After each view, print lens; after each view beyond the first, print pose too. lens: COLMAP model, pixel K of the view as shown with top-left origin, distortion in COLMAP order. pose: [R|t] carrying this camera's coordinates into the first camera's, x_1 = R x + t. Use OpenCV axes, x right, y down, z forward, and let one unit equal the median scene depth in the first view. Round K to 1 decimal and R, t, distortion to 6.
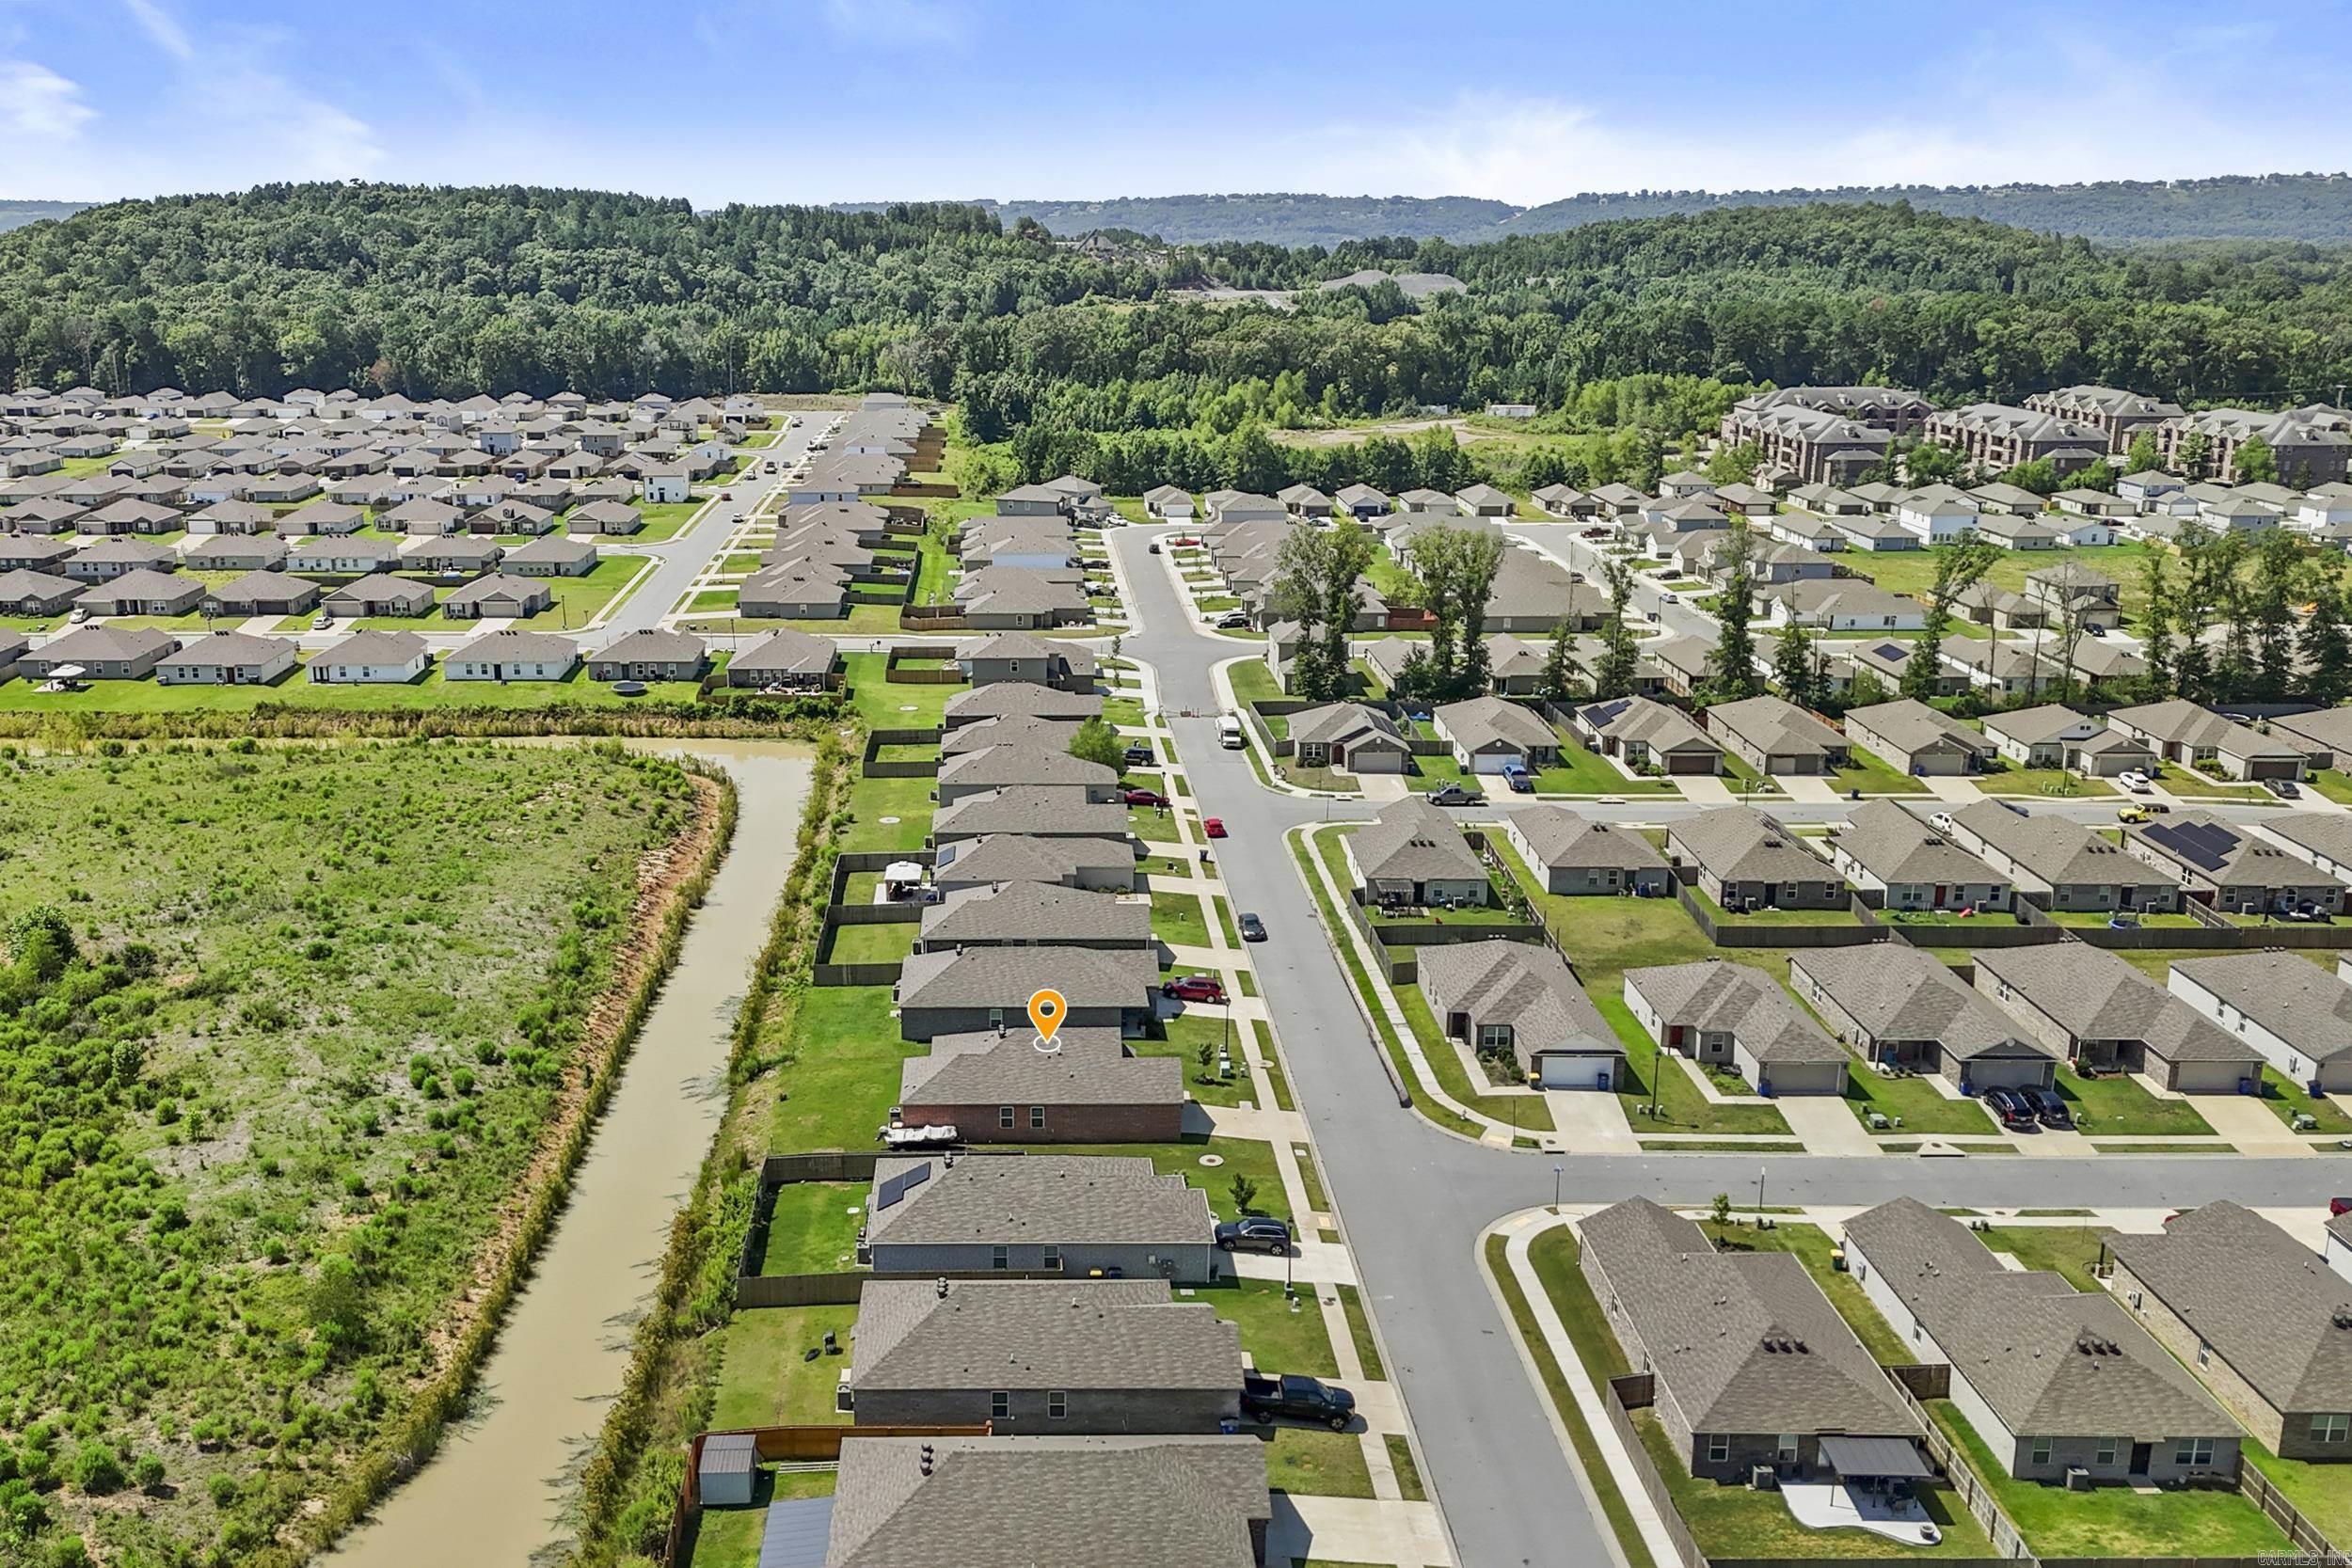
lens RADIAL K [[2052.9, 0, 1114.8], [0, 2052.9, 784.3], [0, 0, 1]] dist [0.058559, -0.000278]
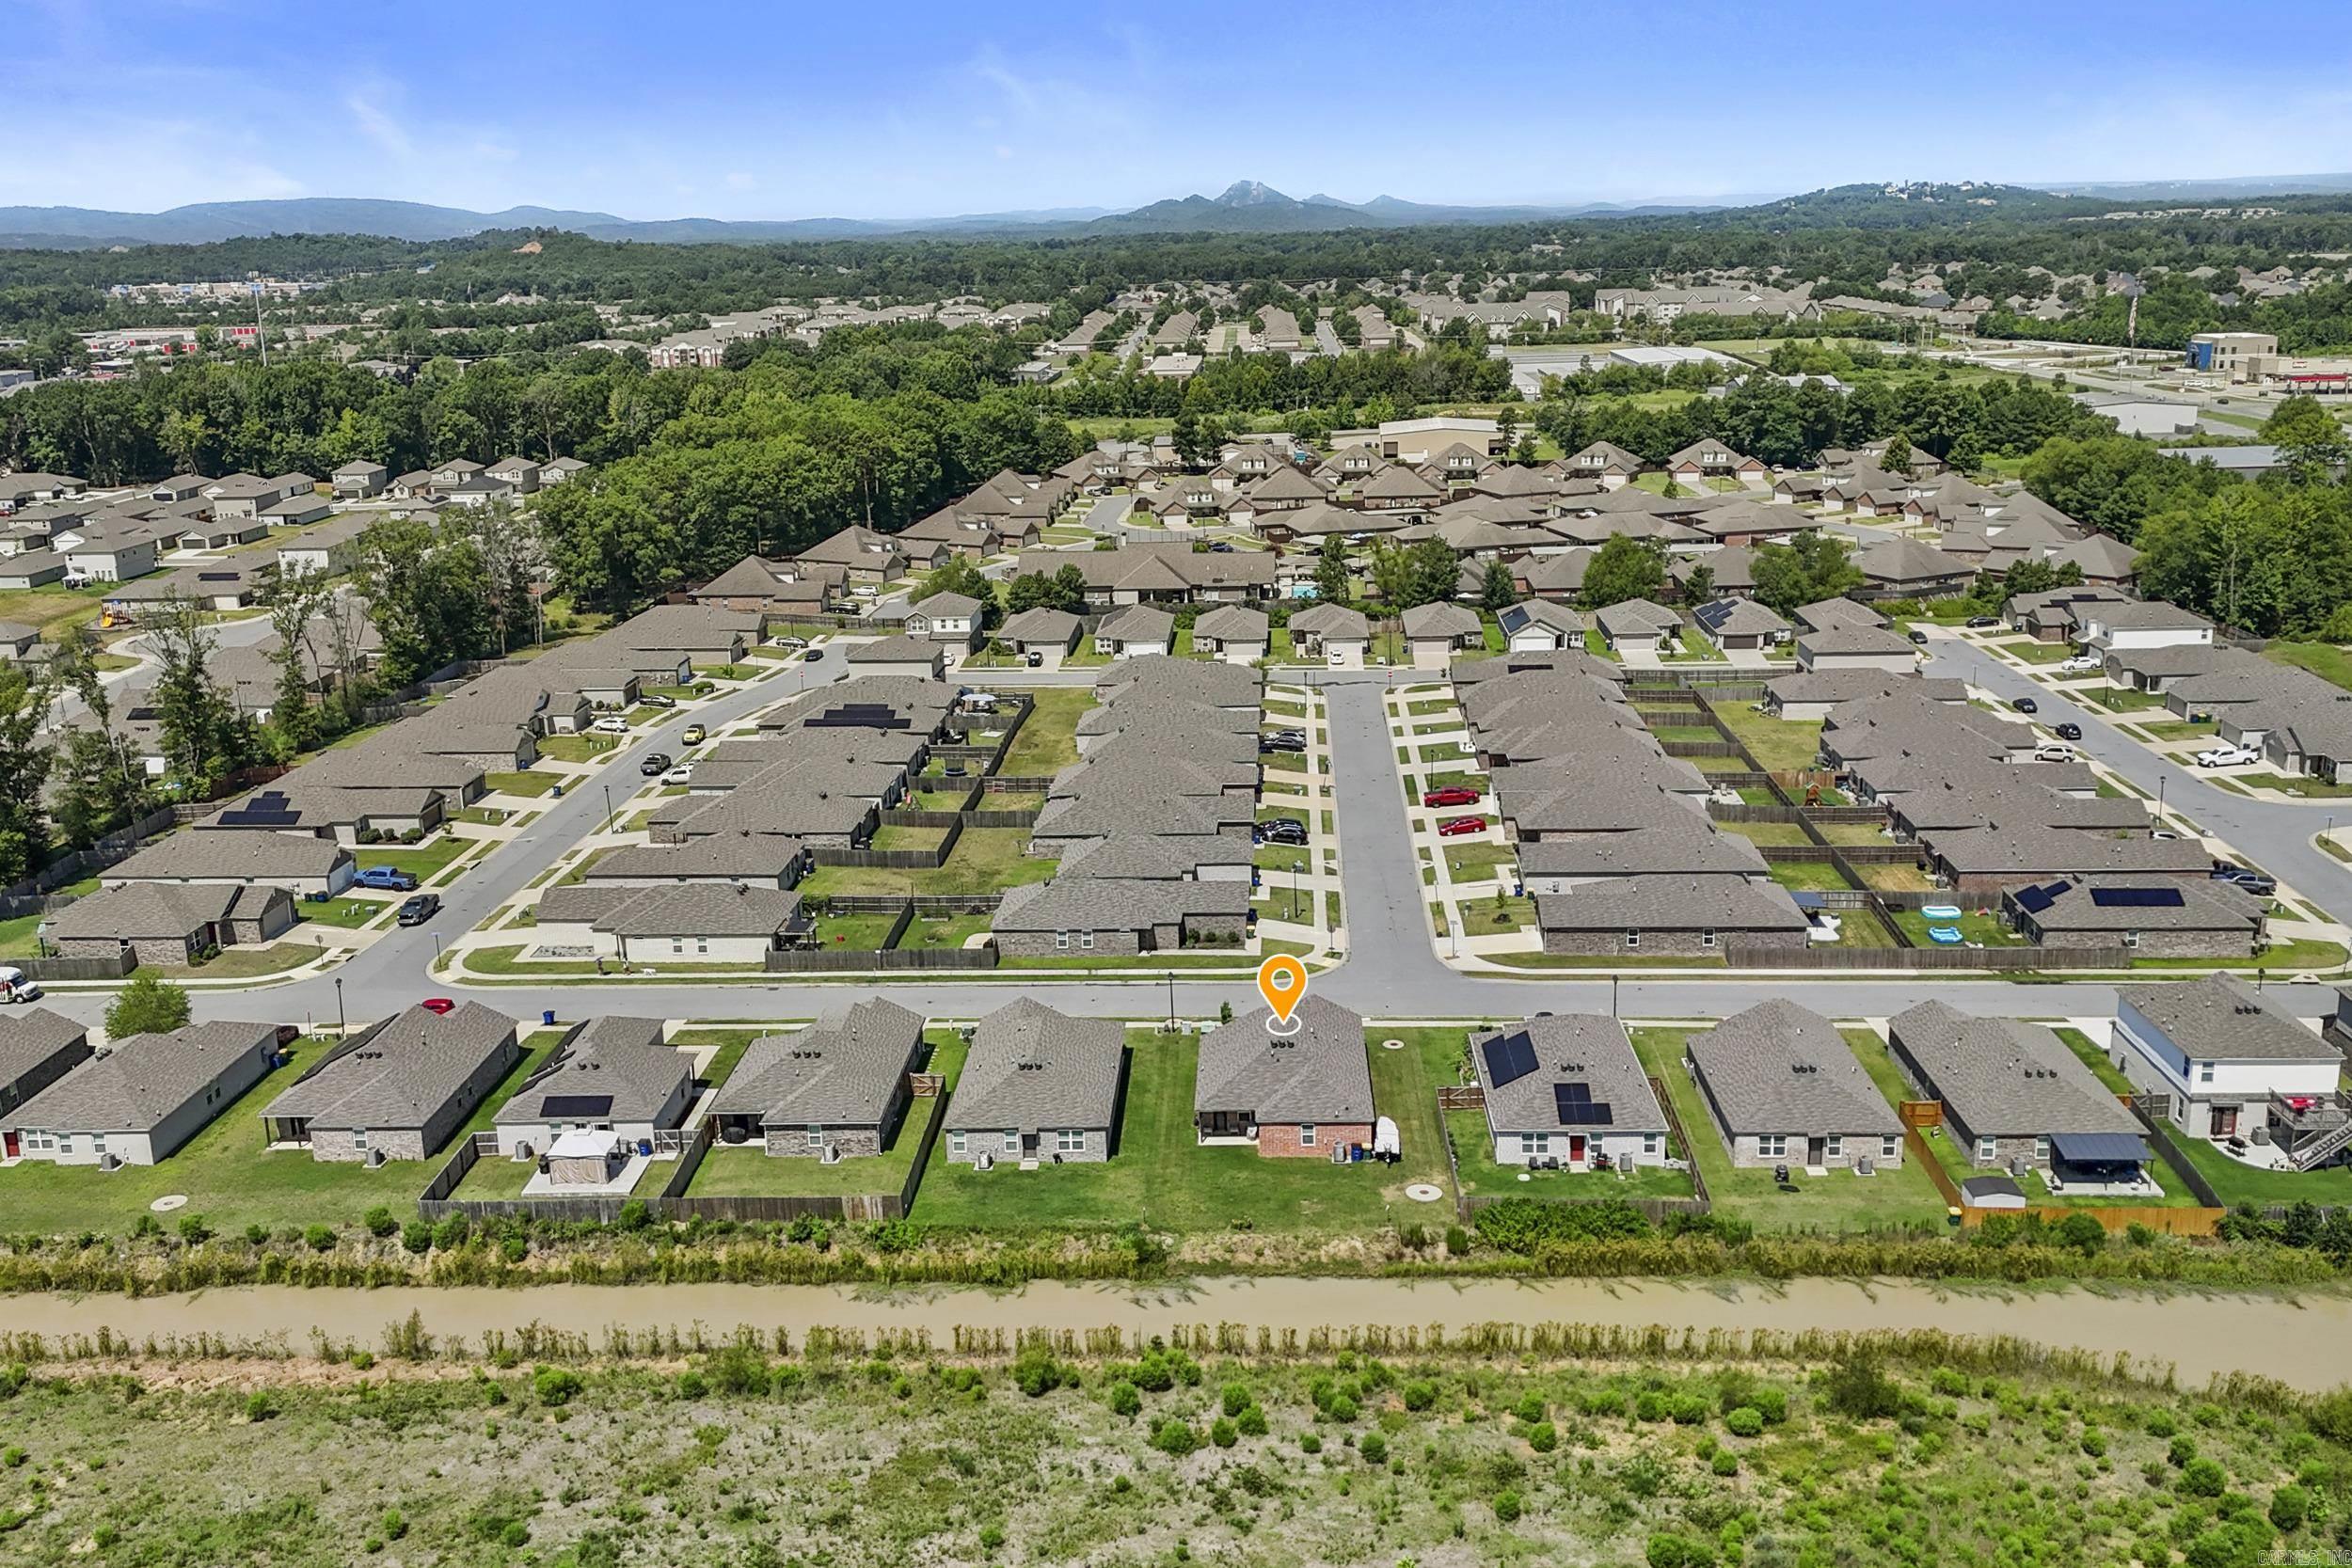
lens RADIAL K [[2044.7, 0, 1176.0], [0, 2044.7, 784.0], [0, 0, 1]] dist [0.036876, -0.003304]
pose [[0.081610, -0.261633, 0.961711, -0.981989], [0.278218, 0.932552, 0.230091, -0.239726], [-0.957045, 0.248788, 0.148896, 0.859523]]
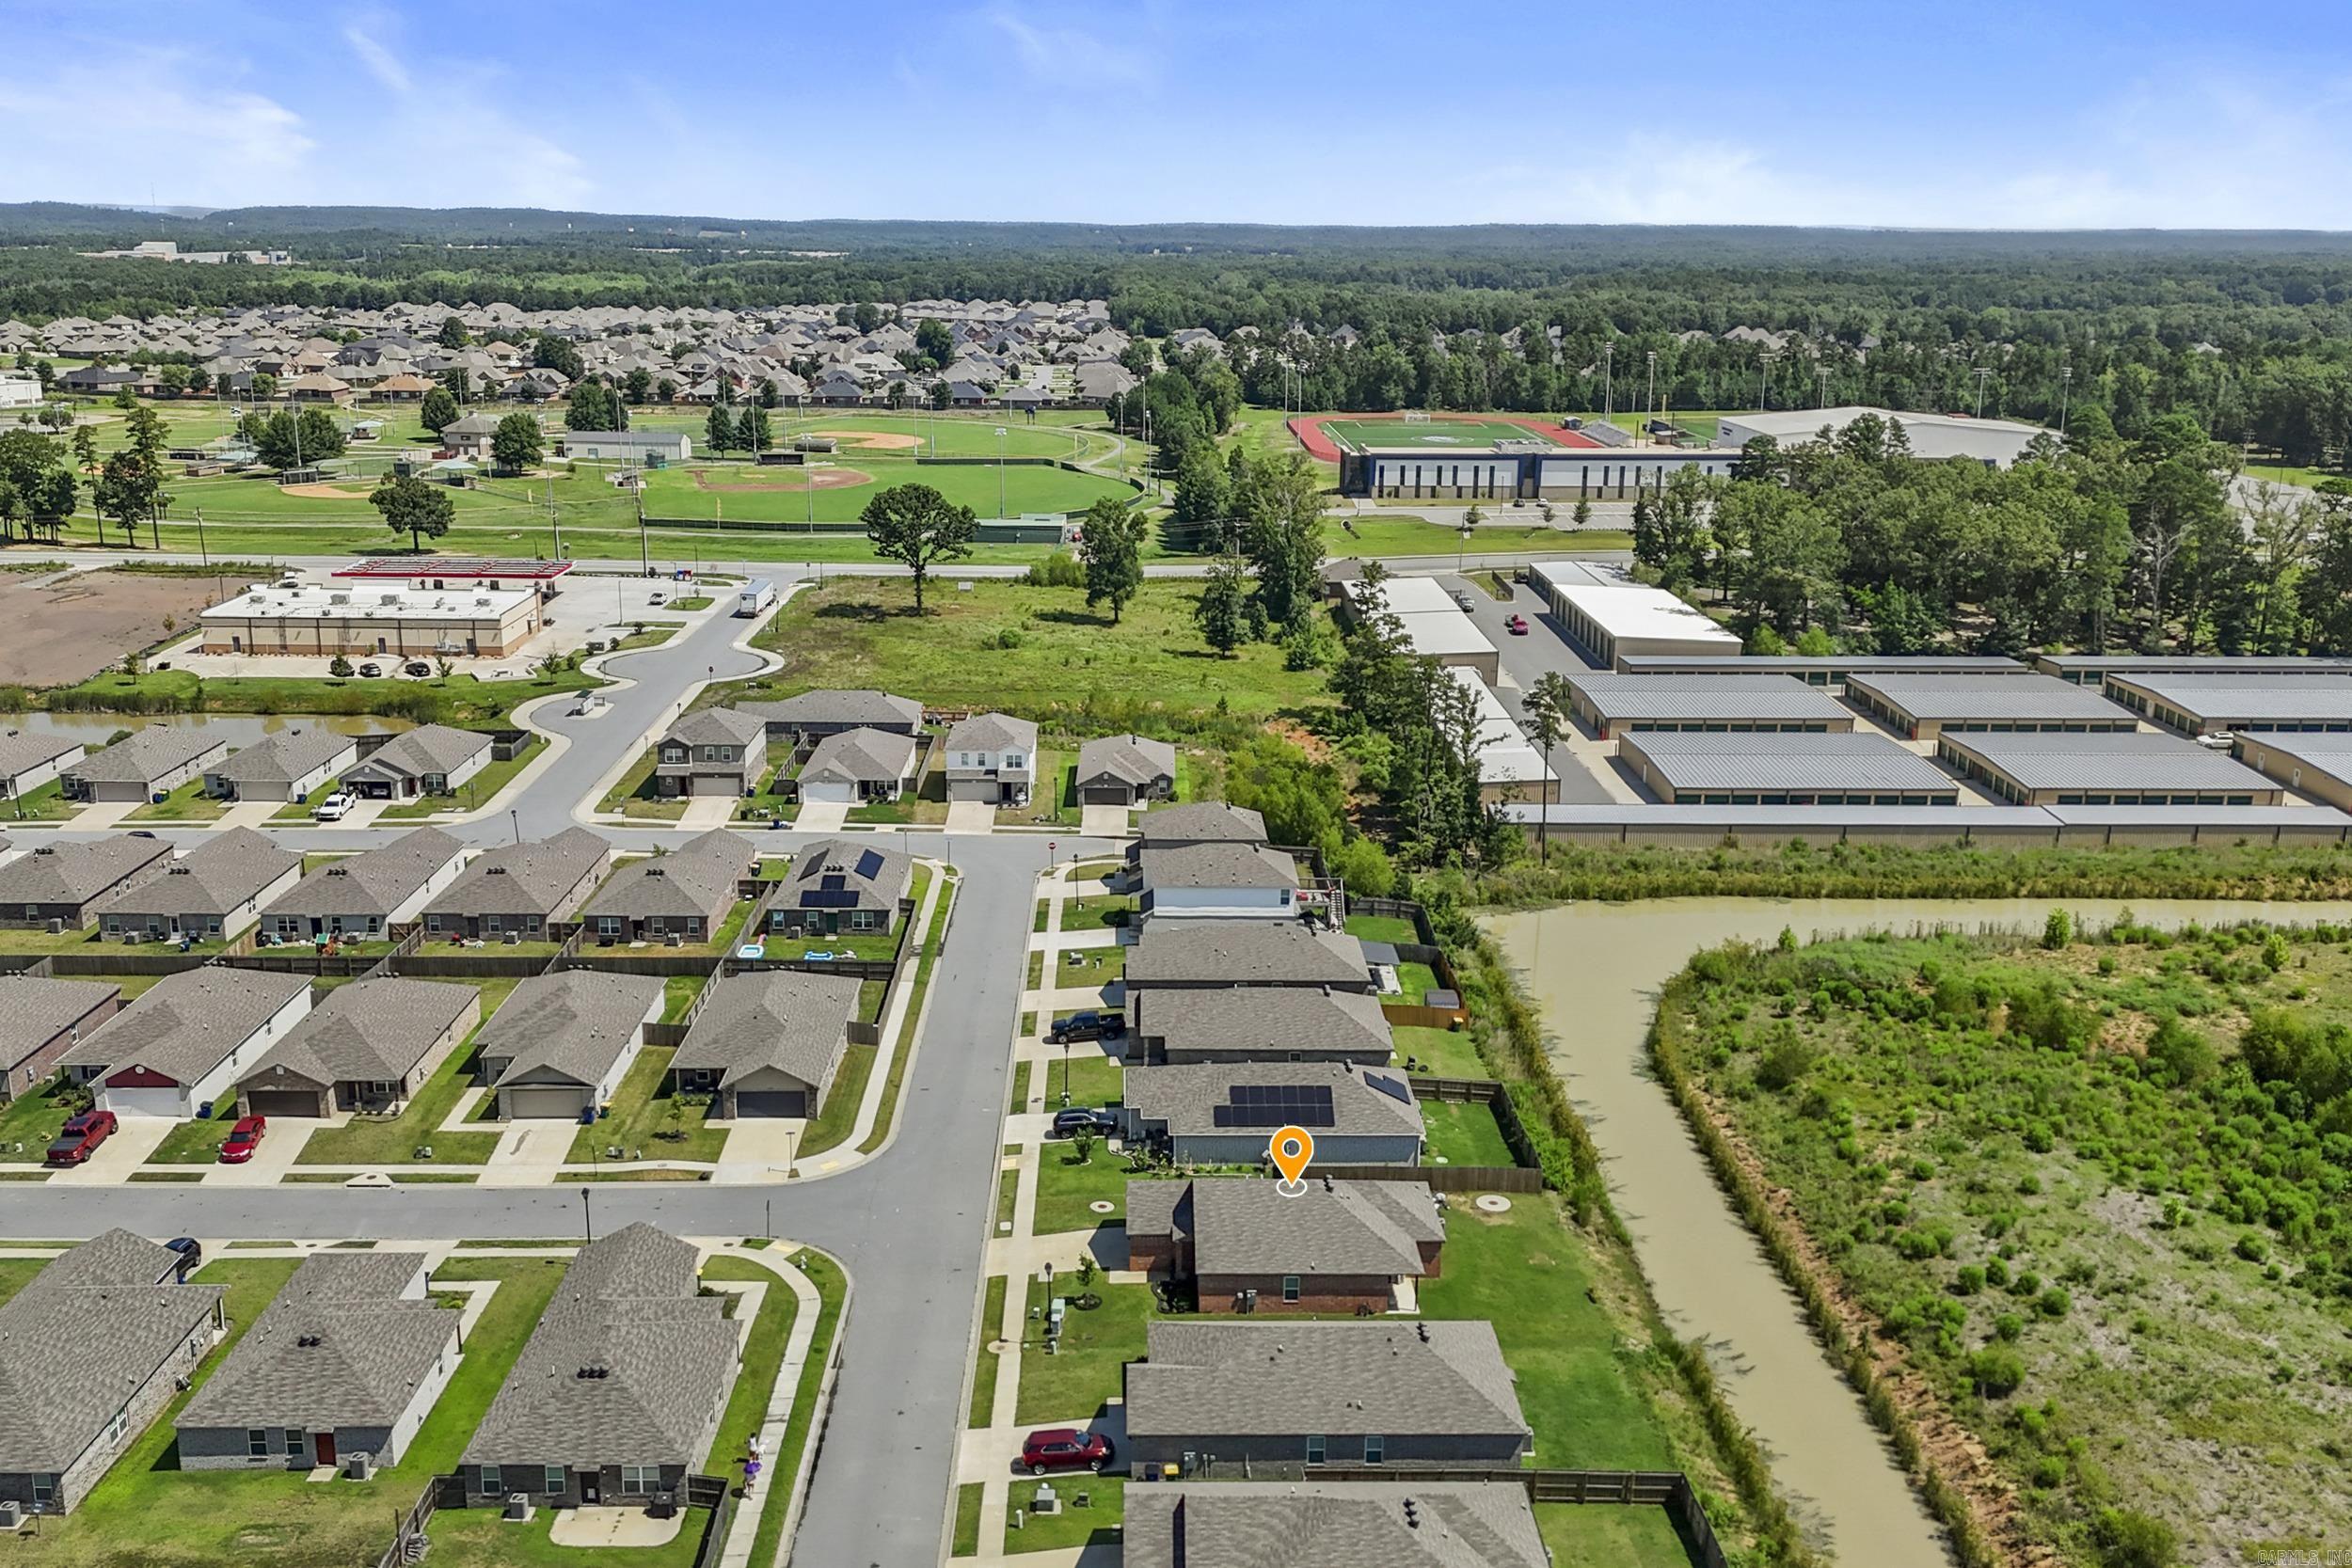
lens RADIAL K [[2044.7, 0, 1176.0], [0, 2044.7, 784.0], [0, 0, 1]] dist [0.036876, -0.003304]
pose [[-0.999528, -0.012988, 0.027856, -0.012178], [0.002565, 0.867902, 0.496729, -0.453081], [-0.030628, 0.496565, -0.867459, 1.654998]]
